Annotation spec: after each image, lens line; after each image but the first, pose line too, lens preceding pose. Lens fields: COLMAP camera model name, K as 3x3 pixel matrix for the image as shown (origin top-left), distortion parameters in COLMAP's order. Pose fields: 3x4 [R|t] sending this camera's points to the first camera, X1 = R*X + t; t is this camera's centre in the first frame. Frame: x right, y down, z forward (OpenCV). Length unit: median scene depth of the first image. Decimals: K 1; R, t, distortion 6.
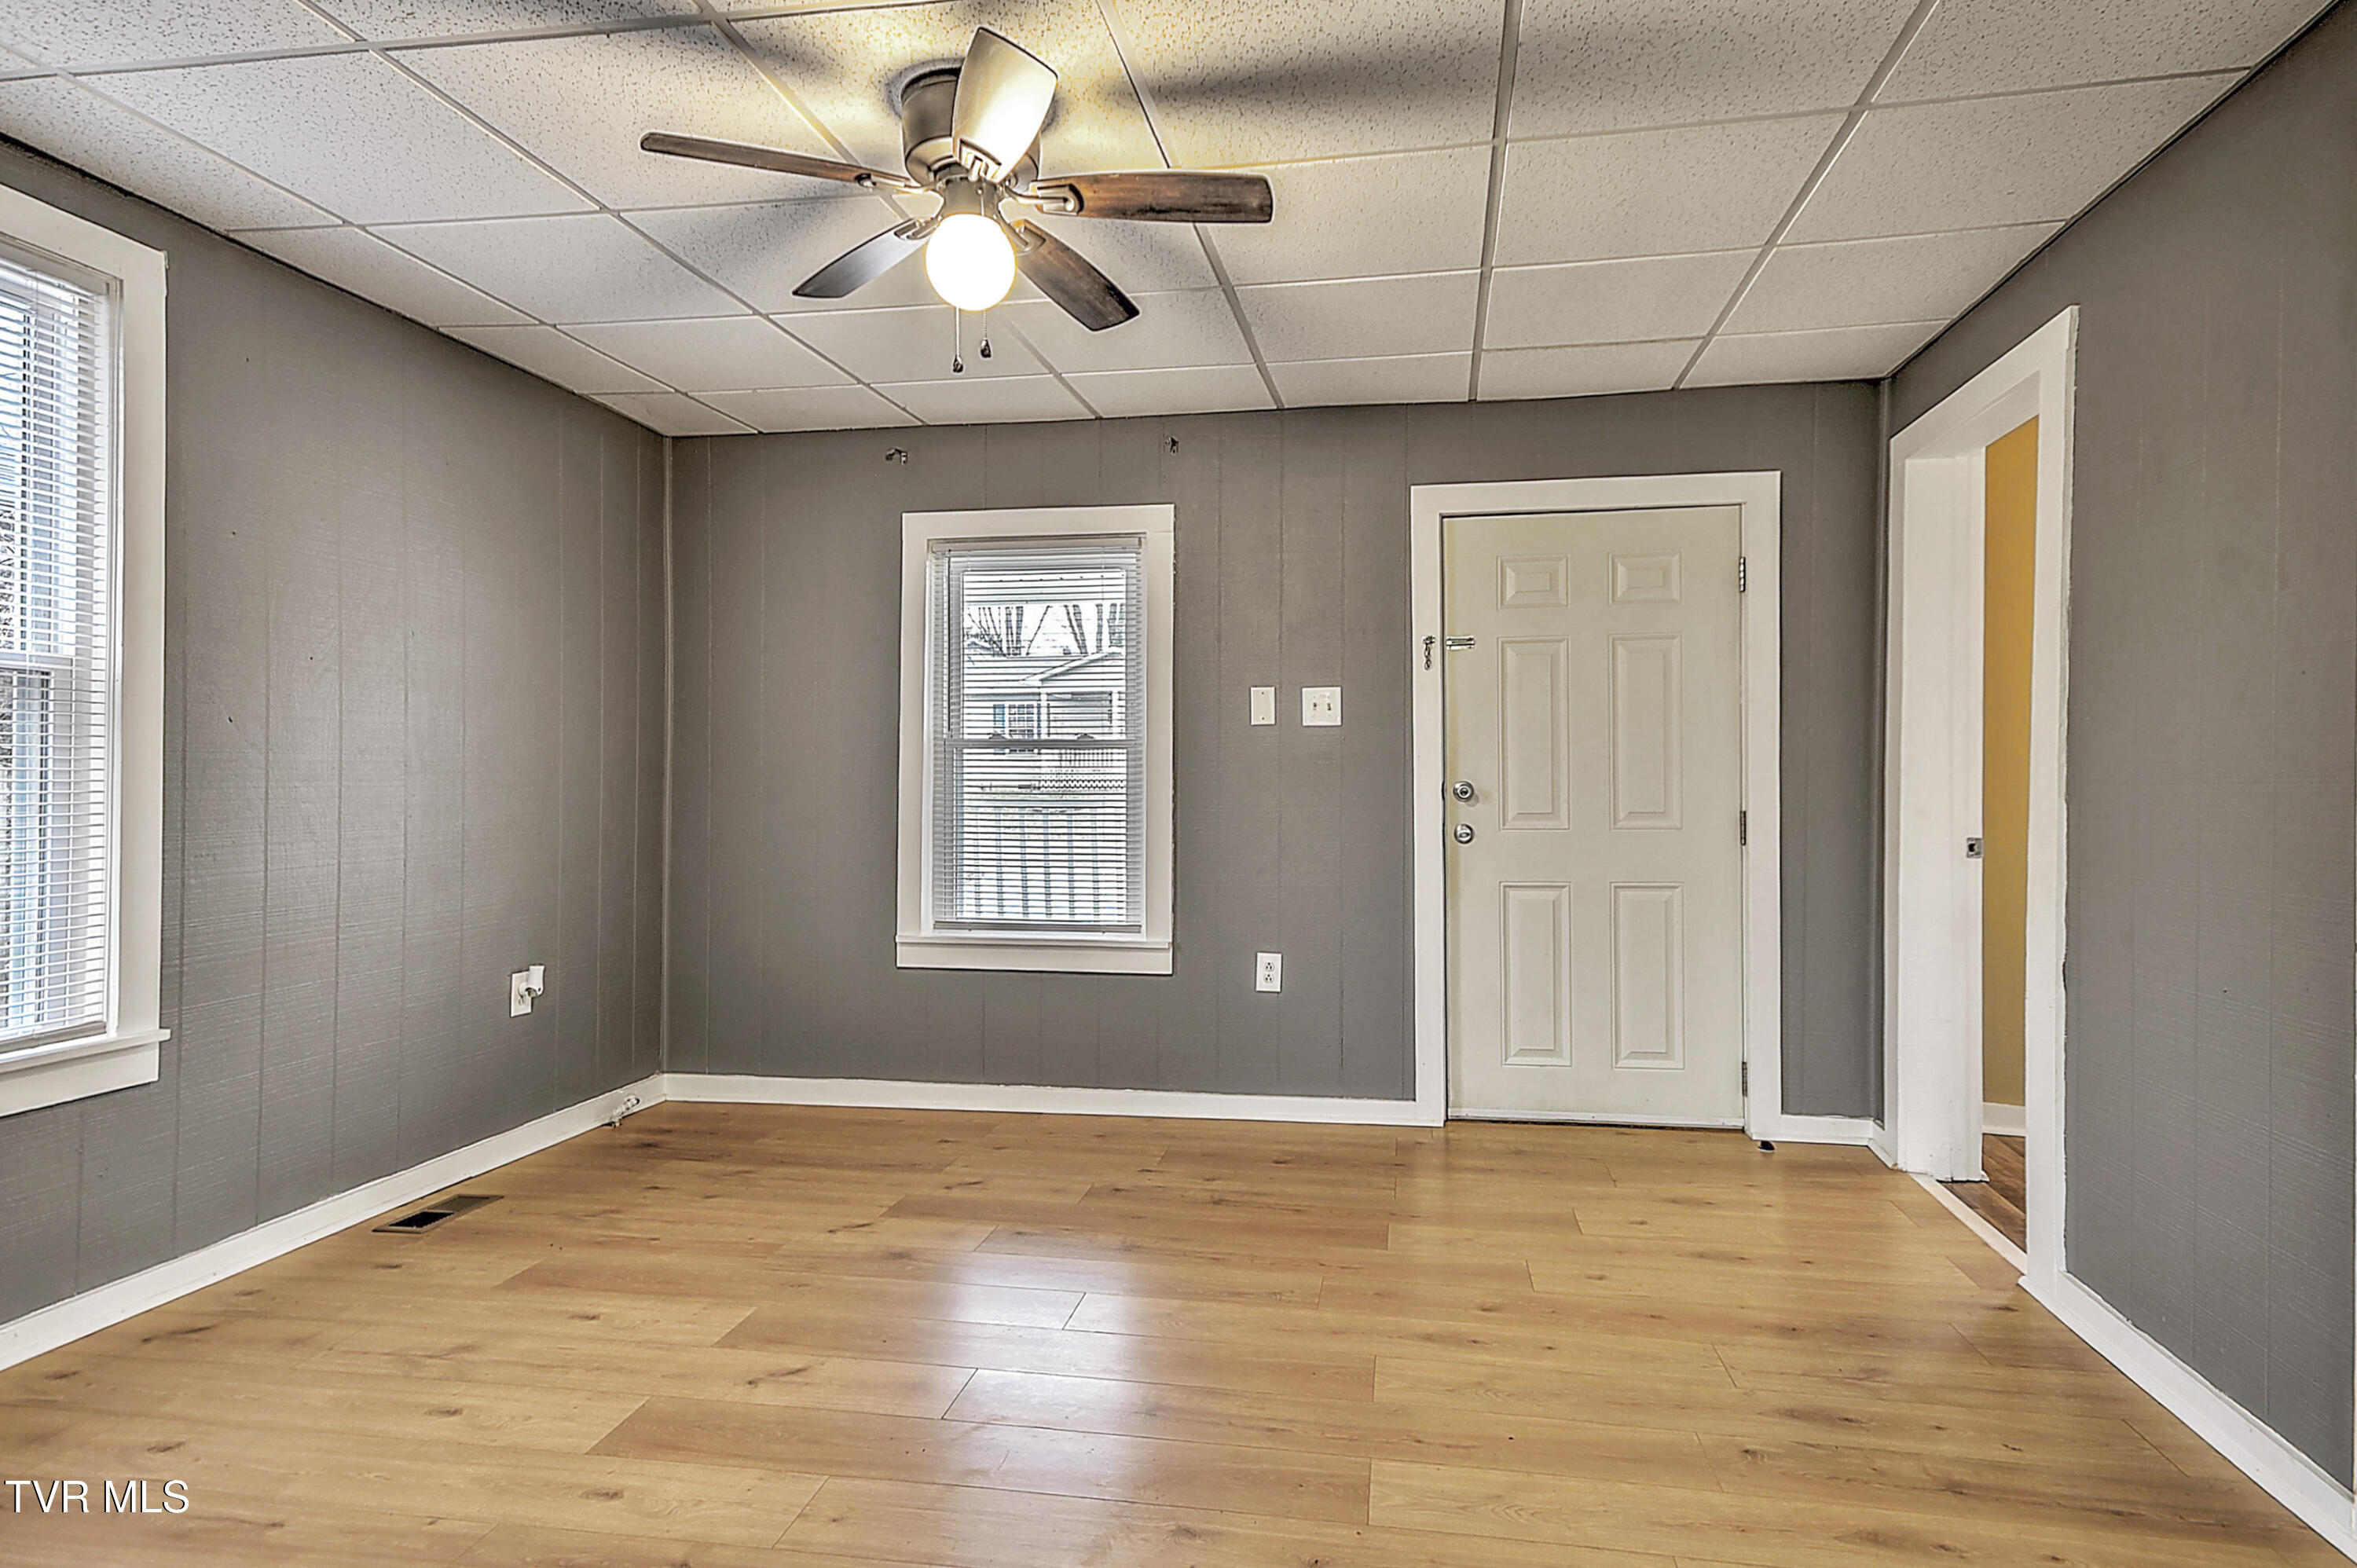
lens RADIAL K [[1304.2, 0, 1179.3], [0, 1304.2, 788.6], [0, 0, 1]] dist [0.008719, 0.000847]
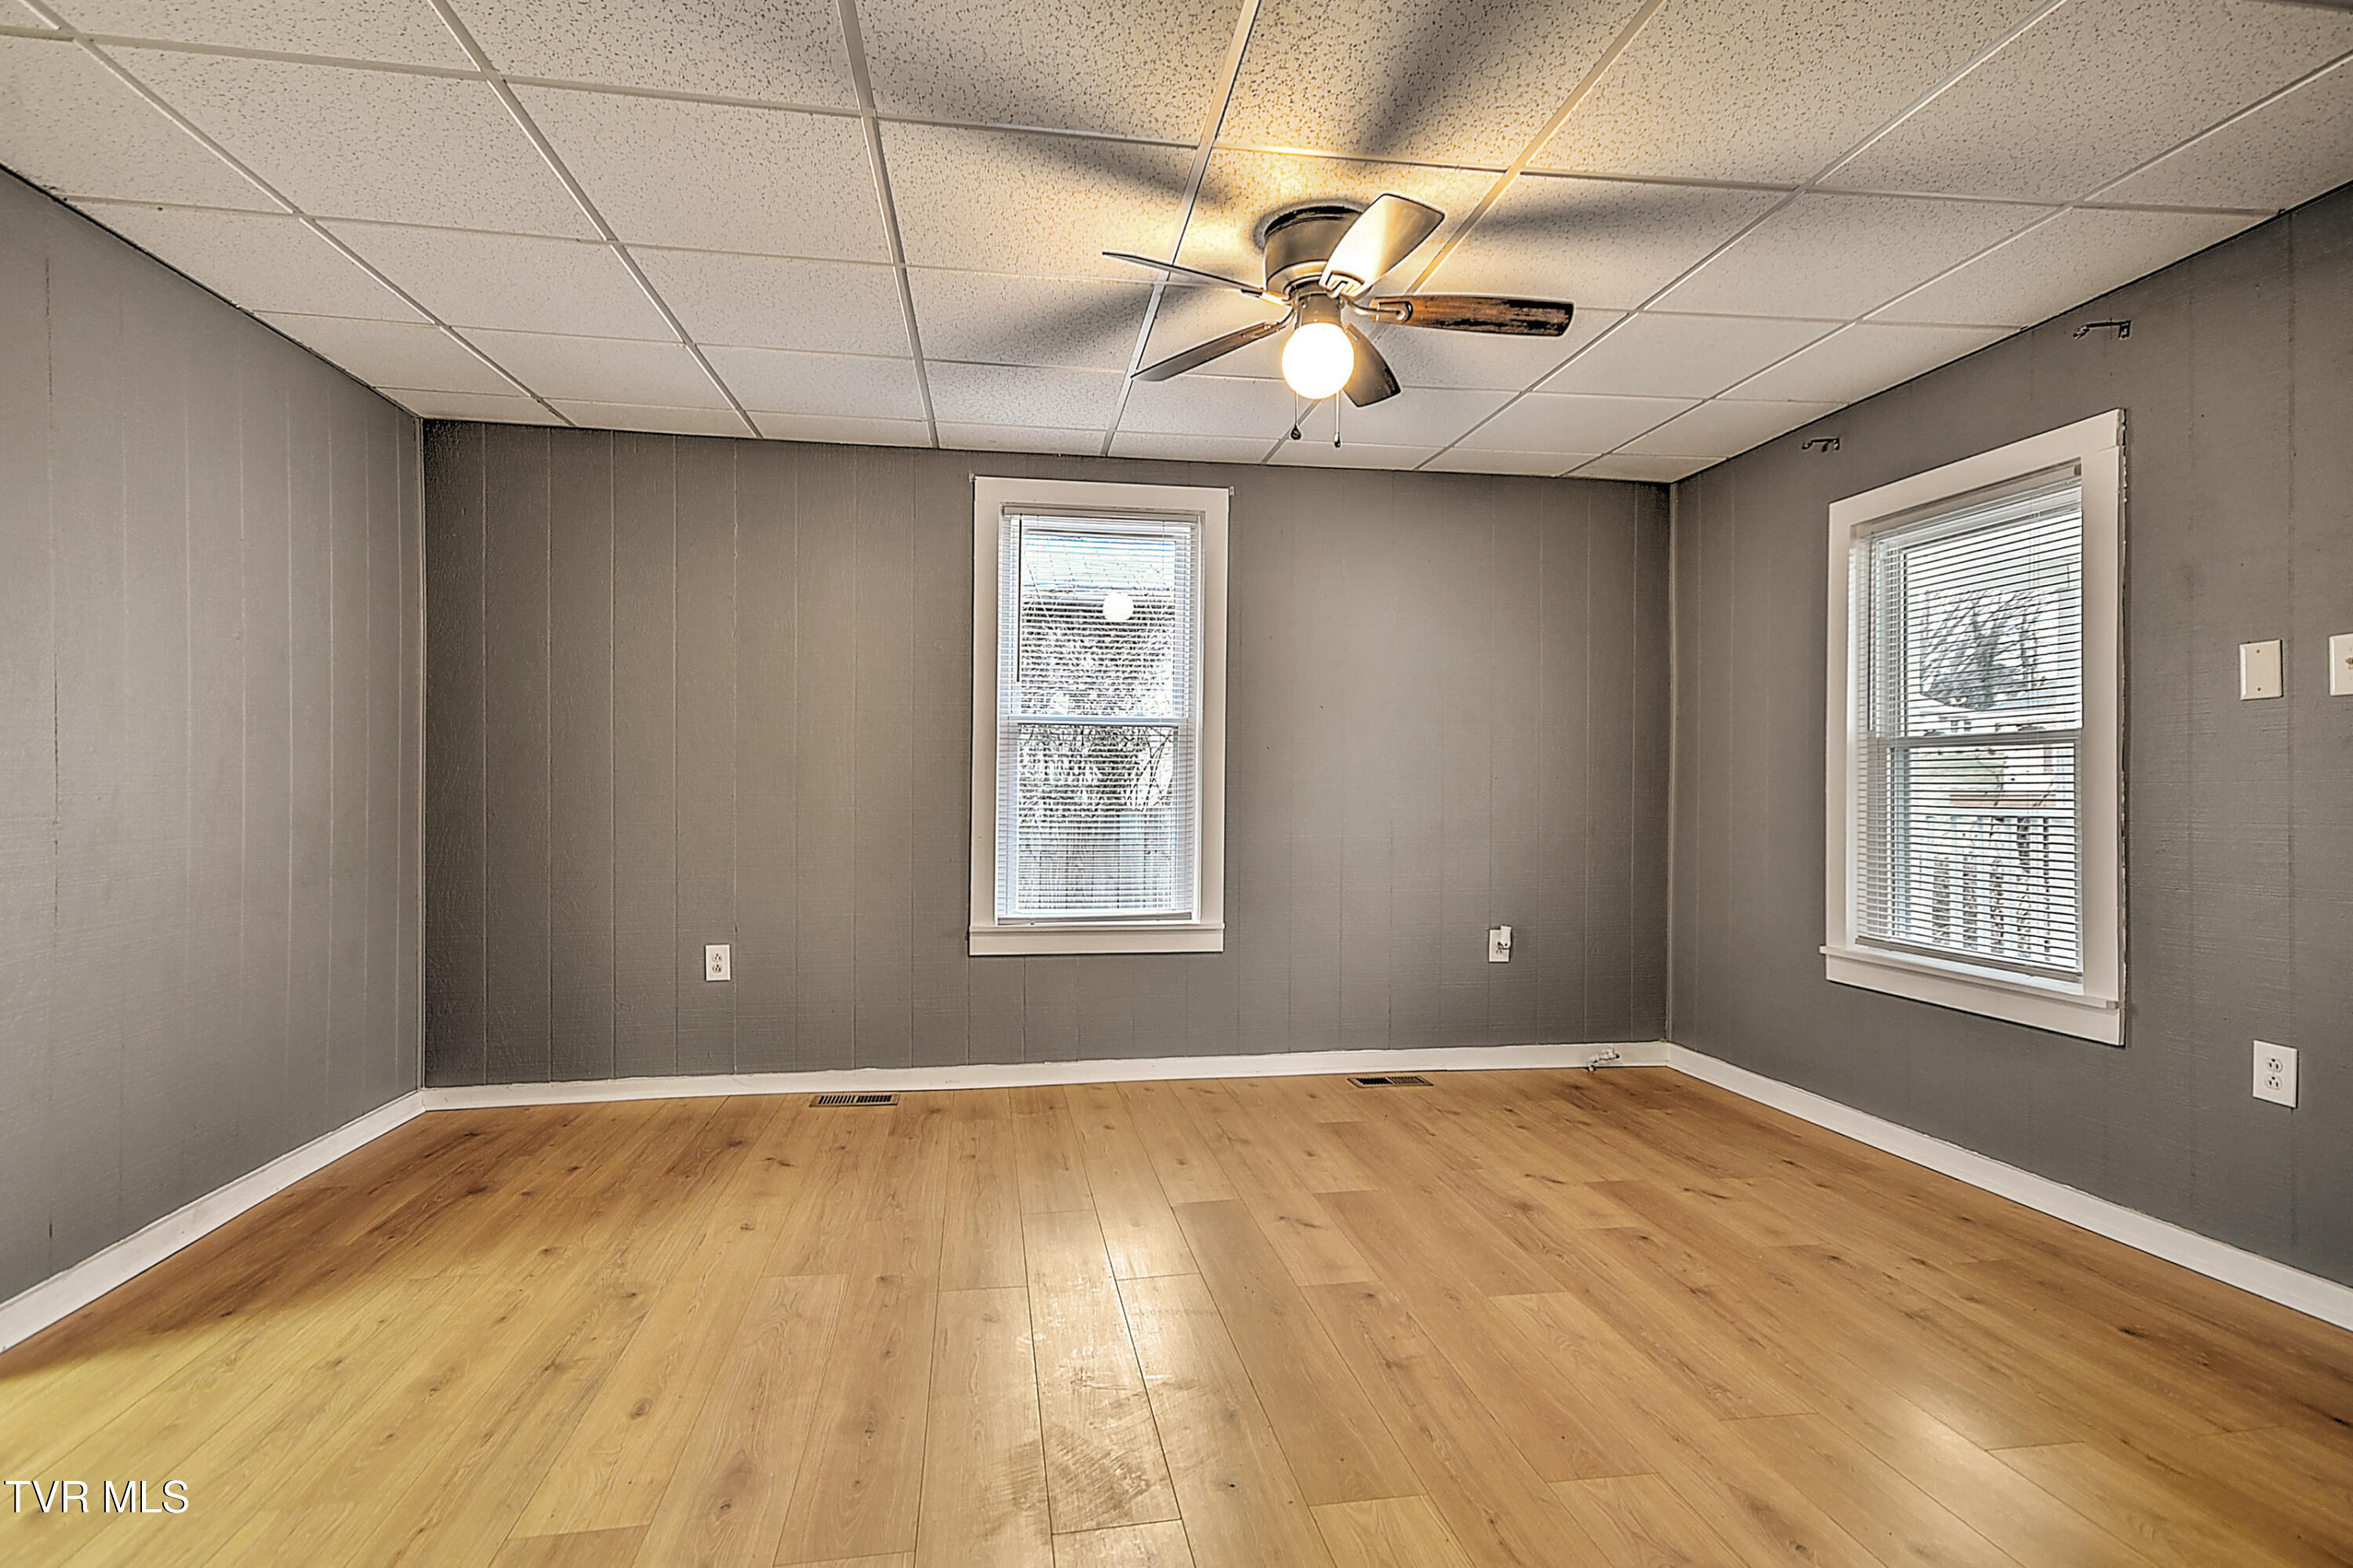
lens RADIAL K [[1174.7, 0, 1180.2], [0, 1174.7, 779.6], [0, 0, 1]] dist [0.002875, 0.000057]
pose [[0.305140, -0.006694, -0.952284, 0.560393], [-0.008413, 0.999917, -0.009725, 0.003712], [0.952270, 0.010979, 0.305059, 0.350039]]
